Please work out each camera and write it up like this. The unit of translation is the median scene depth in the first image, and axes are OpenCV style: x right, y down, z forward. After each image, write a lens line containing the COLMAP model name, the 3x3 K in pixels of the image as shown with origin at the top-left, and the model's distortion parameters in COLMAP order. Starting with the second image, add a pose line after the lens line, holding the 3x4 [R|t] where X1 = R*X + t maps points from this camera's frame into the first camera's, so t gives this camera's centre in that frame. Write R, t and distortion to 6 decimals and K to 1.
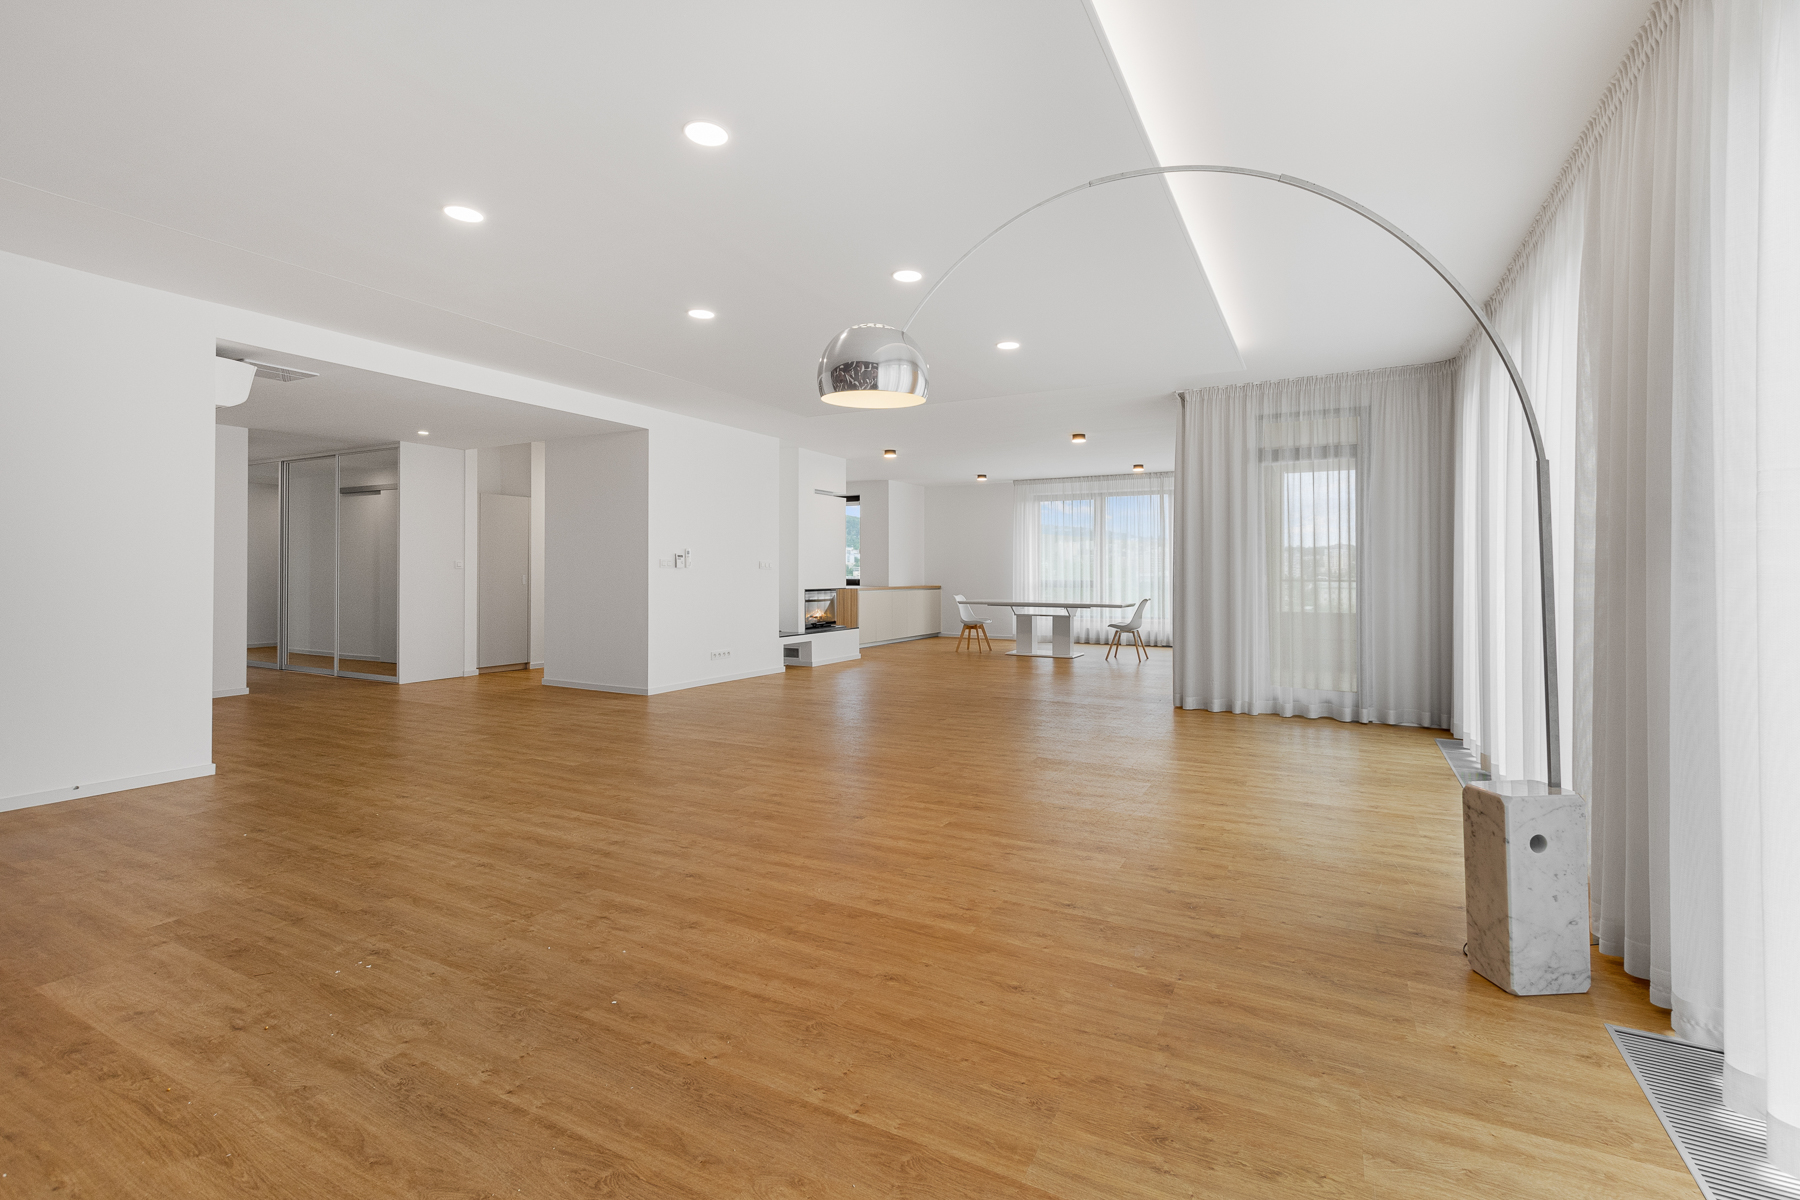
lens RADIAL K [[784.6, 0, 918.4], [0, 784.6, 597.0], [0, 0, 1]] dist [0.007895, -0.005024]
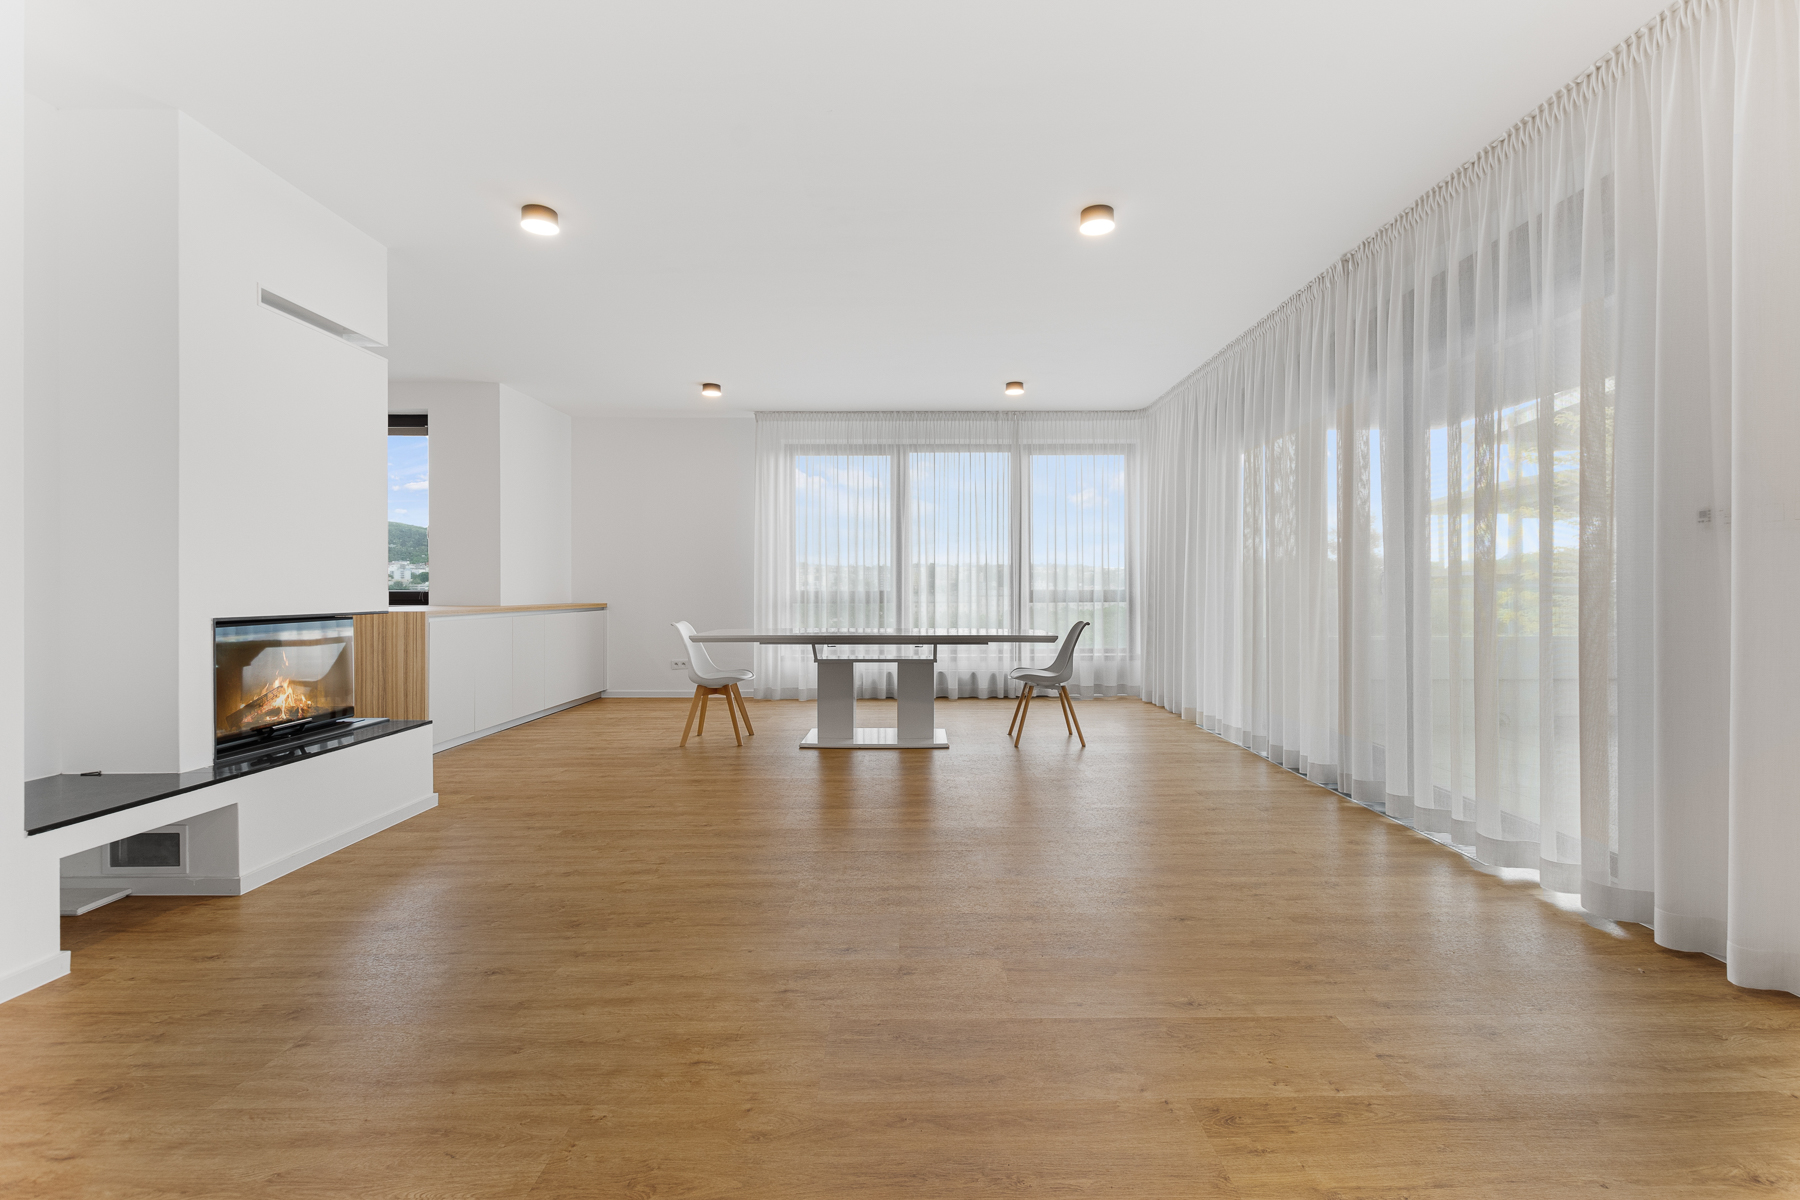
lens RADIAL K [[784.6, 0, 918.4], [0, 784.6, 597.0], [0, 0, 1]] dist [0.007895, -0.005024]
pose [[0.881492, -0.008822, 0.472117, -0.046844], [0.019142, 0.999671, -0.017060, -0.007215], [-0.471812, 0.024076, 0.881371, 0.554653]]
